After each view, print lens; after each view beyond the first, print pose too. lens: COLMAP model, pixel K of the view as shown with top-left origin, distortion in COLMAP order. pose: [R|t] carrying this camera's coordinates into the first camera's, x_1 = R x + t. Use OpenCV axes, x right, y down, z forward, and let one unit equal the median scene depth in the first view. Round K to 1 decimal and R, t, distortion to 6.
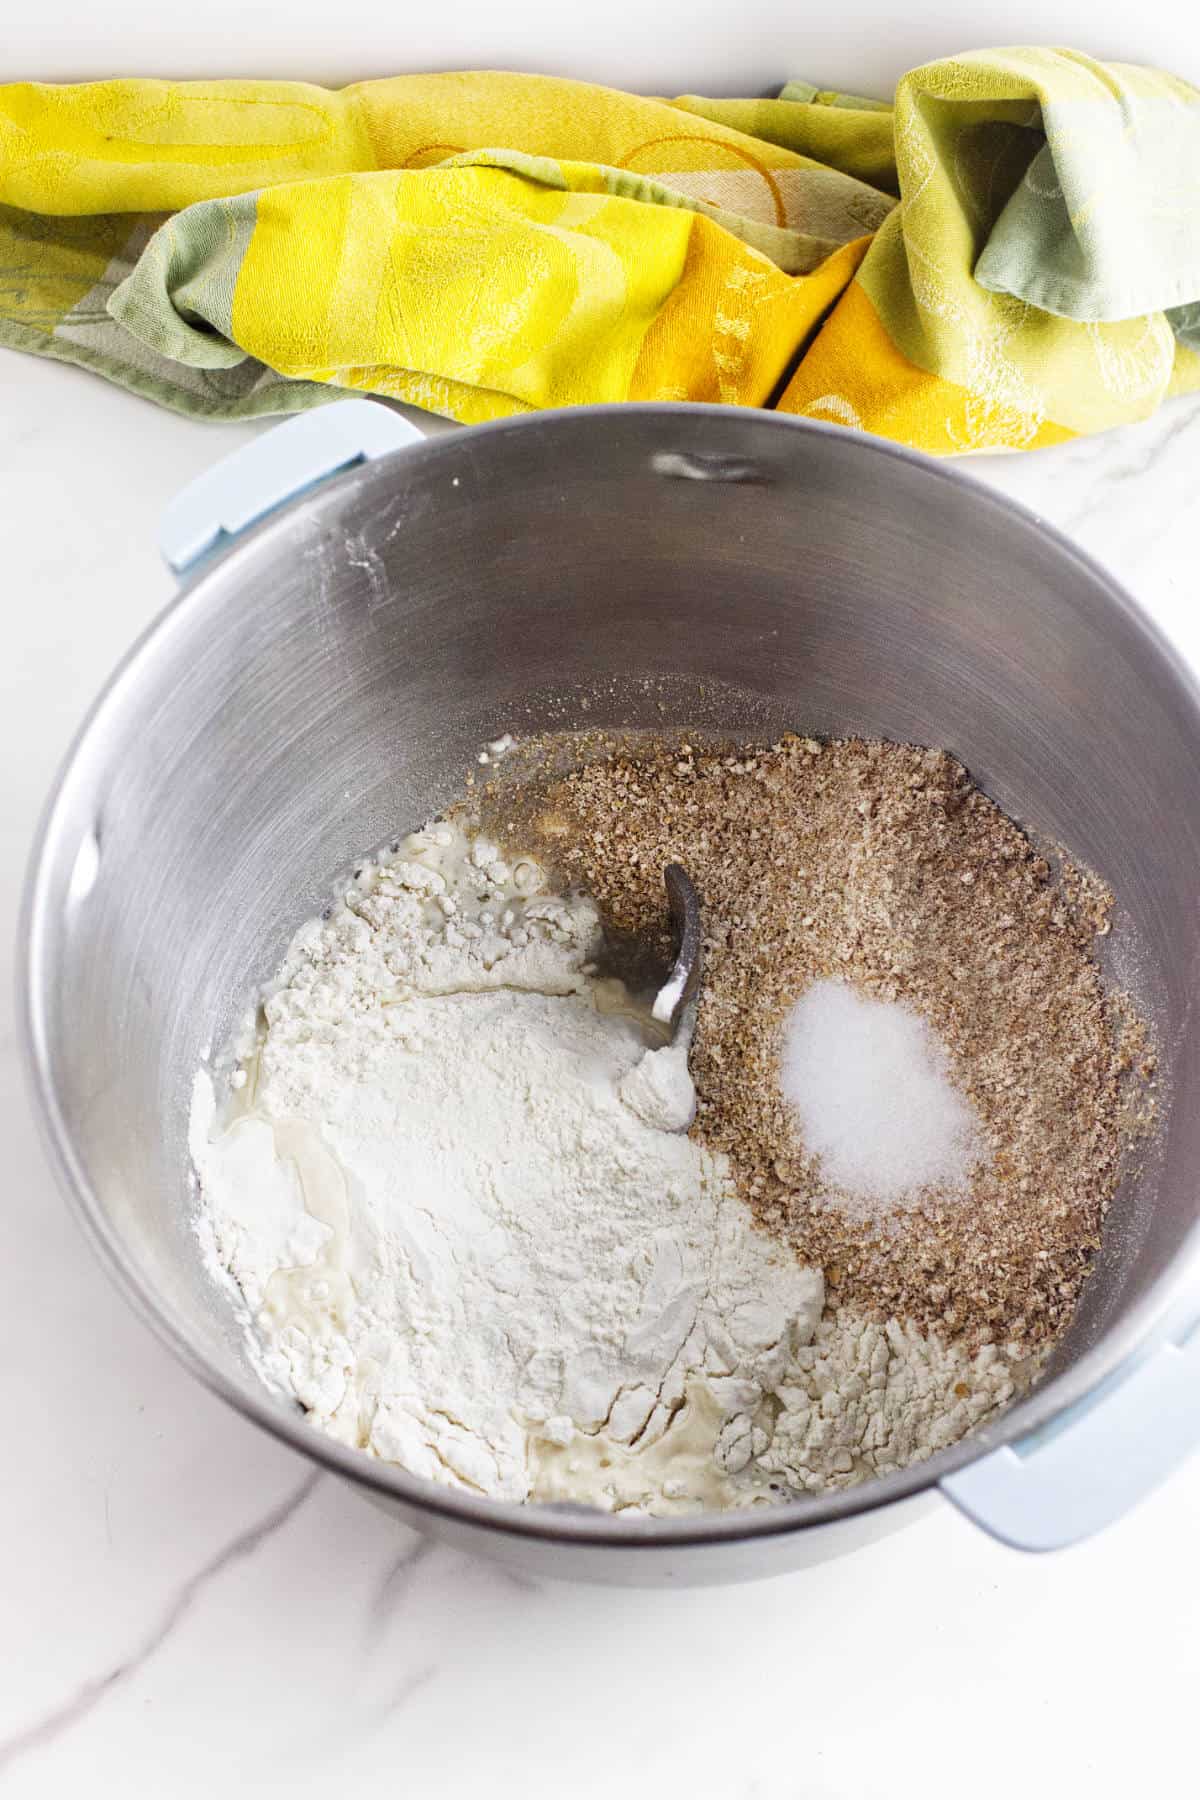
lens RADIAL K [[2062.7, 0, 598.4], [0, 2062.7, 897.9], [0, 0, 1]] dist [-0.087292, 0.000000]
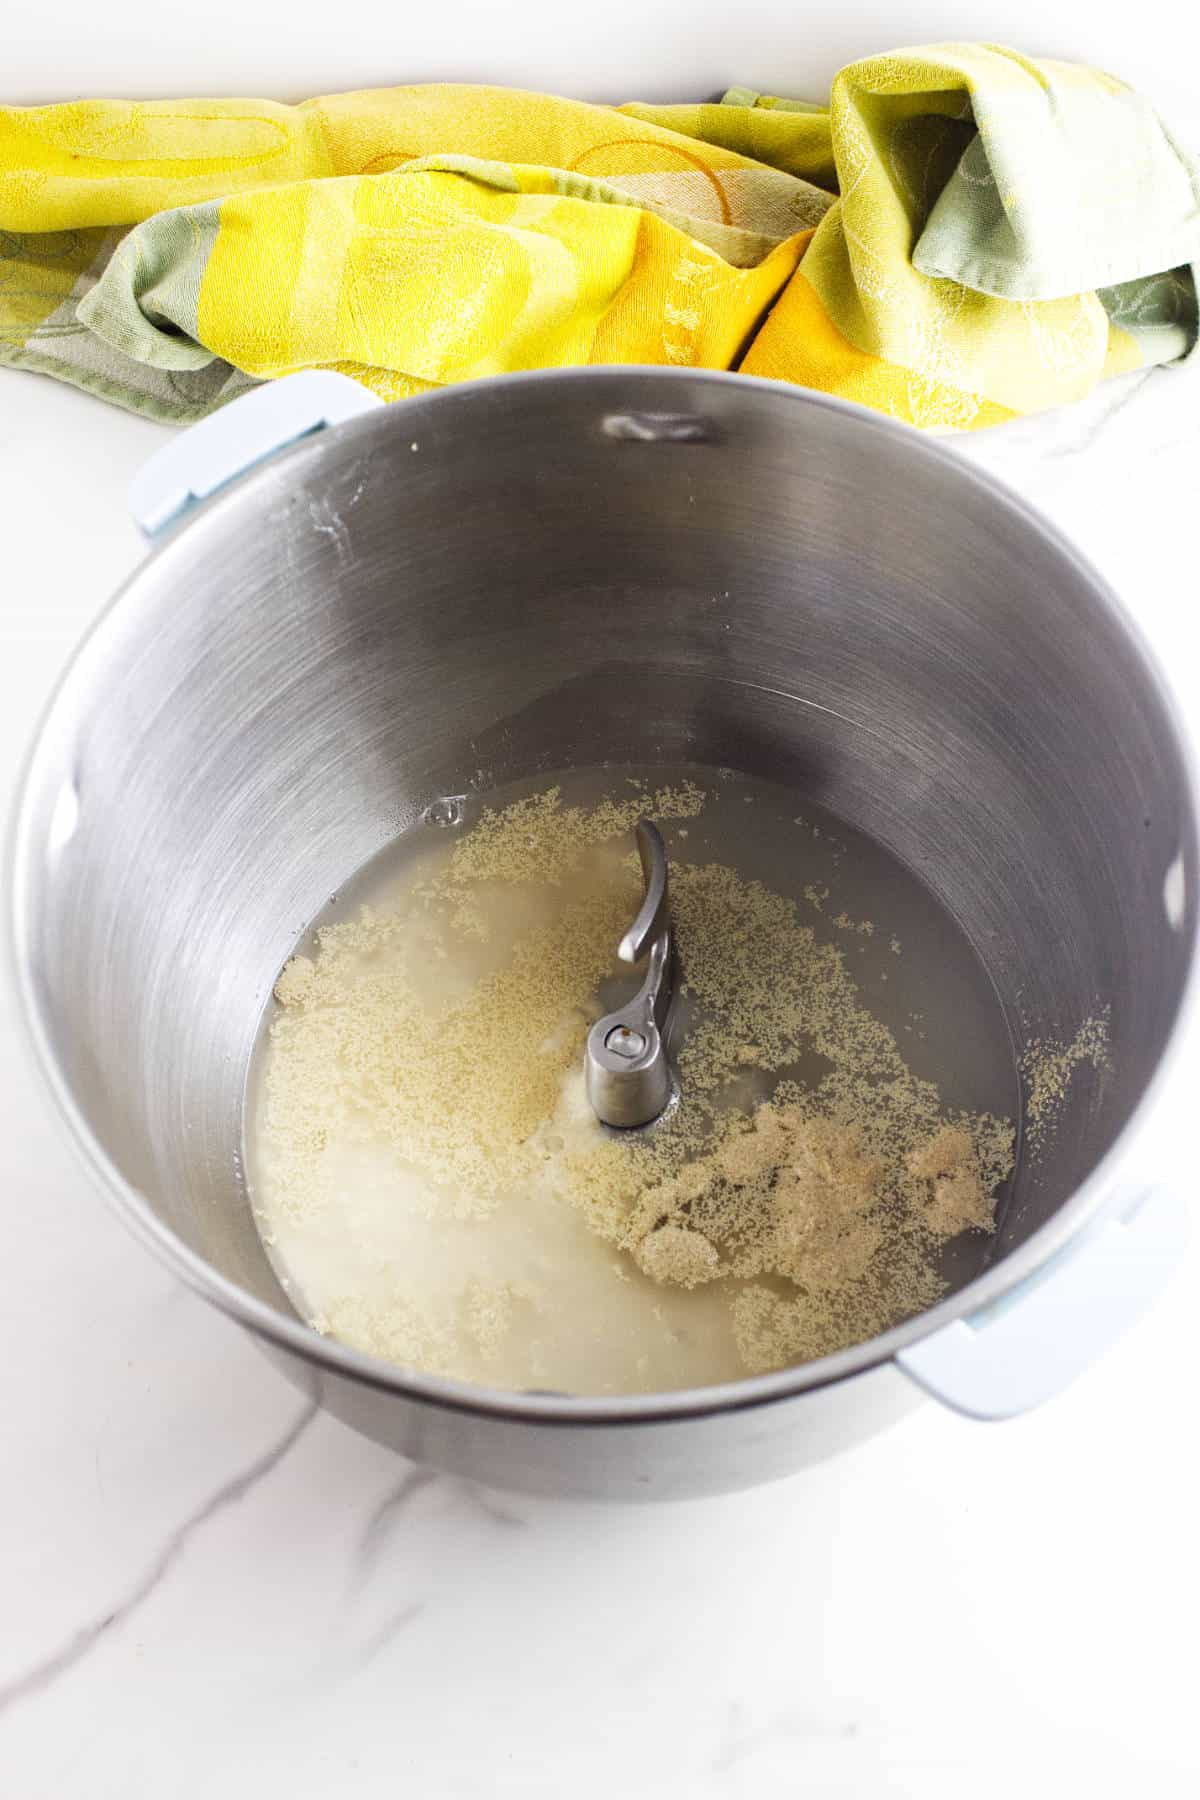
lens RADIAL K [[2062.7, 0, 601.4], [0, 2062.7, 905.0], [0, 0, 1]] dist [-0.087292, 0.000000]
pose [[0.999606, -0.025962, 0.010679, 0.006259], [0.026252, 0.999264, -0.027980, 0.046239], [-0.009945, 0.028250, 0.999551, -0.027138]]
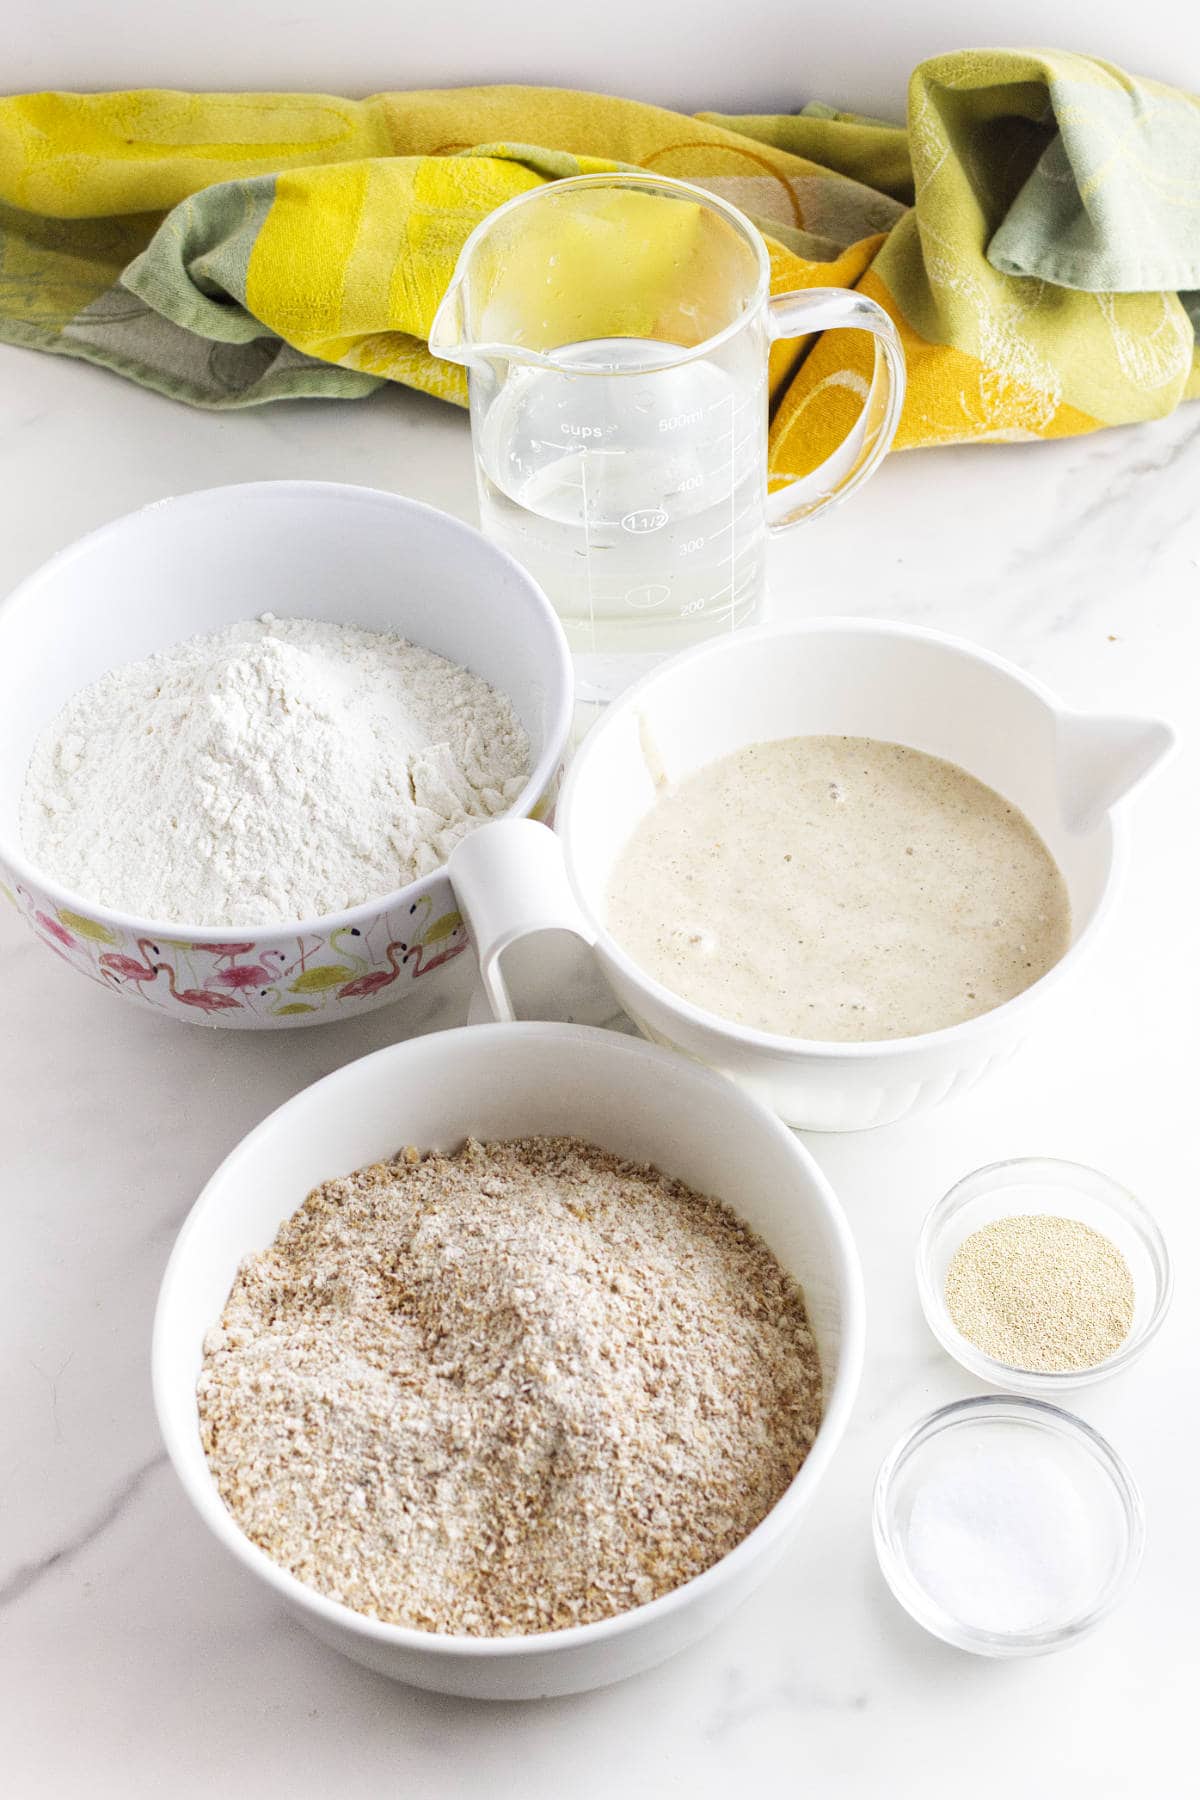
lens RADIAL K [[2474.5, 0, 605.1], [0, 2474.5, 900.1], [0, 0, 1]] dist [-0.095755, 0.000000]
pose [[0.999687, 0.020827, -0.013832, 0.019321], [-0.022997, 0.983069, -0.181788, 0.223895], [0.009812, 0.182049, 0.983240, -0.125757]]
